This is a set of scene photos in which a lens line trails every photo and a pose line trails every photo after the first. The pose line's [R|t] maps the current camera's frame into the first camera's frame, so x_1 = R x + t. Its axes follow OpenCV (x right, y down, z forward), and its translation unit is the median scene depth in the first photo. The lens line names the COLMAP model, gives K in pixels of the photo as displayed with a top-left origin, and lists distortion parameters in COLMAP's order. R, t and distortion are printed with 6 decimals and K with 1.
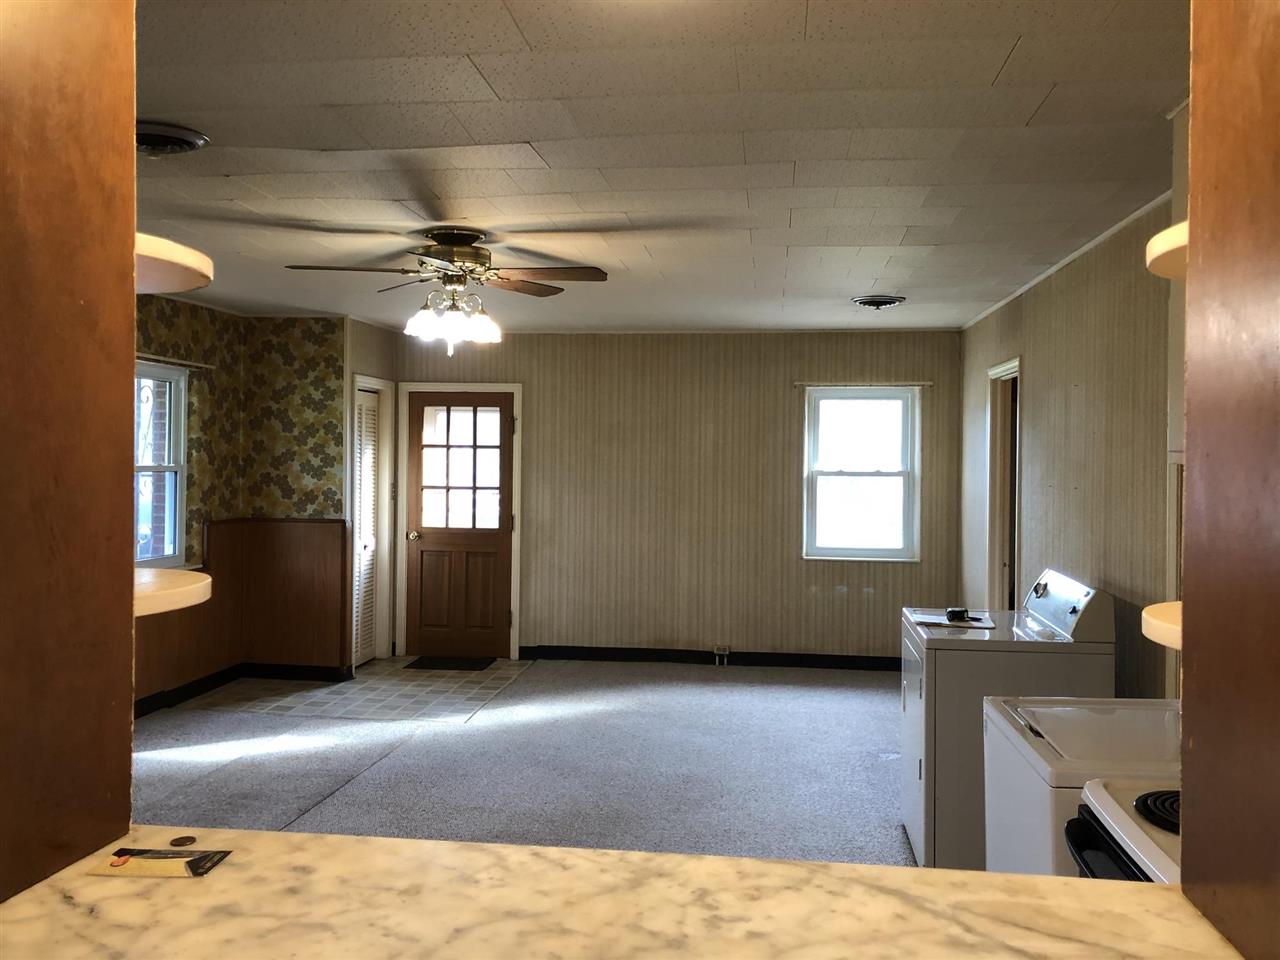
lens RADIAL K [[1048.4, 0, 631.3], [0, 1048.4, 475.8], [0, 0, 1]] dist [0.069482, -0.090529]
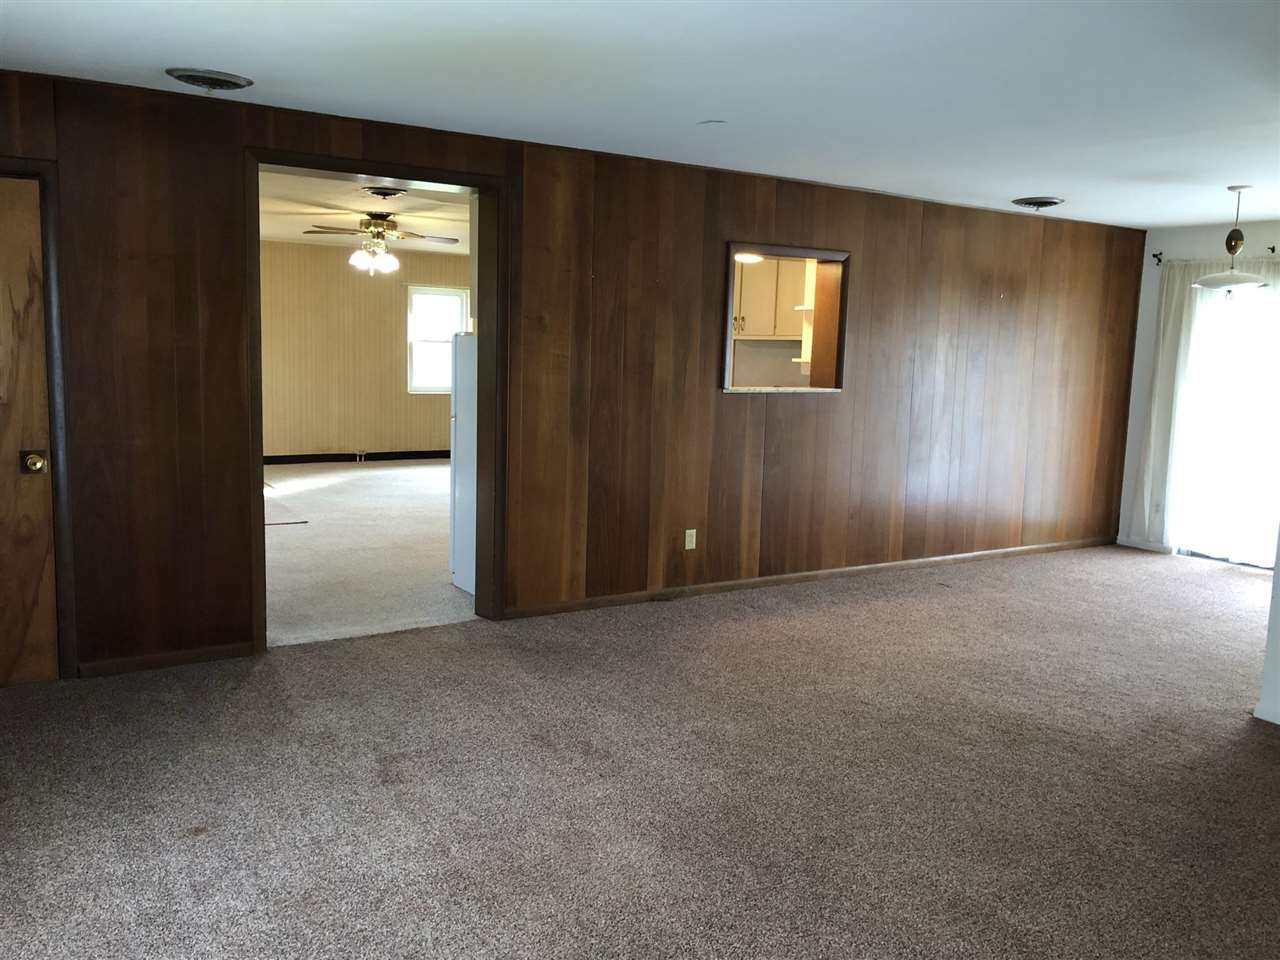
lens RADIAL K [[1048.4, 0, 631.3], [0, 1048.4, 475.8], [0, 0, 1]] dist [0.069482, -0.090529]
pose [[0.774284, -0.065605, 0.629429, -0.658134], [-0.012380, 0.992851, 0.118713, 0.009503], [-0.632718, -0.099709, 0.767937, -0.524307]]
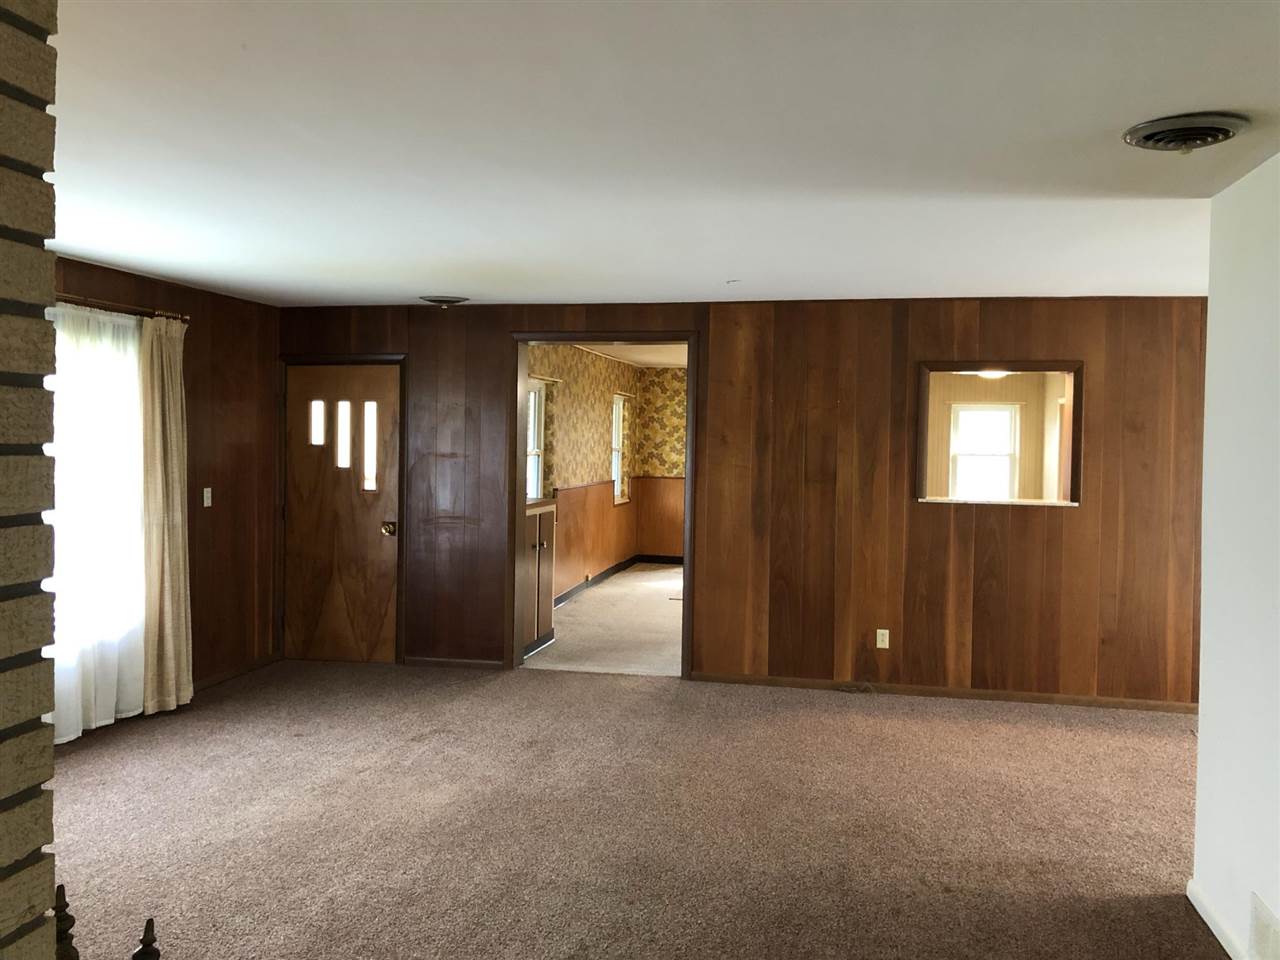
lens RADIAL K [[1048.4, 0, 631.3], [0, 1048.4, 475.8], [0, 0, 1]] dist [0.069482, -0.090529]
pose [[0.996423, 0.010651, -0.083832, -0.226438], [-0.009206, 0.999803, 0.017597, 0.006878], [0.084003, -0.016762, 0.996325, -0.827777]]
